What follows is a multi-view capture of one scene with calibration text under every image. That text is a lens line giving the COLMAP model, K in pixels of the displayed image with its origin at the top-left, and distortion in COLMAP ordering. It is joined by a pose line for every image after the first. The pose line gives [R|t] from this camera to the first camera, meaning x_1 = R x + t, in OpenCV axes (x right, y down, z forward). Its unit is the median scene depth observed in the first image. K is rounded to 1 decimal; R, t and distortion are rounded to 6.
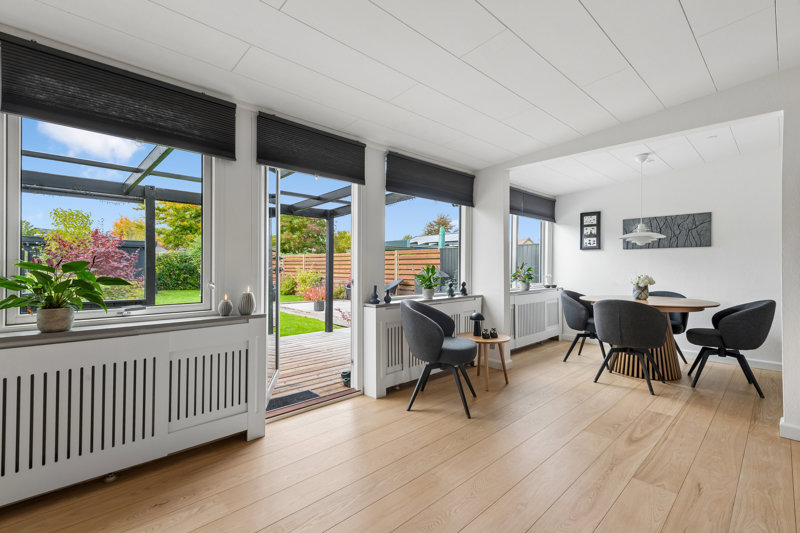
lens RADIAL K [[361.2, 0, 402.9], [0, 361.2, 264.0], [0, 0, 1]] dist [0.012329, -0.000194]
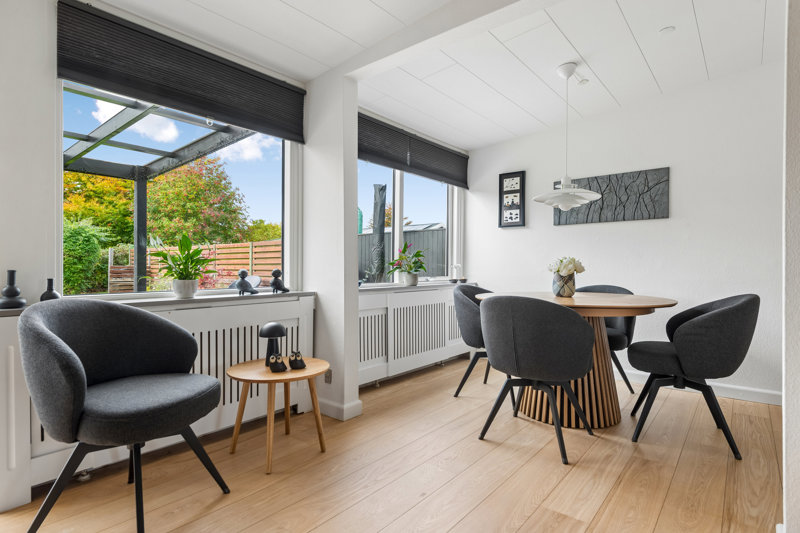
lens RADIAL K [[420.4, 0, 398.8], [0, 420.4, 268.2], [0, 0, 1]] dist [0.003658, 0.000355]
pose [[0.993308, -0.000645, 0.115495, 0.280374], [-0.000796, 0.999922, 0.012434, 0.038418], [-0.115494, -0.012443, 0.993230, 0.305103]]
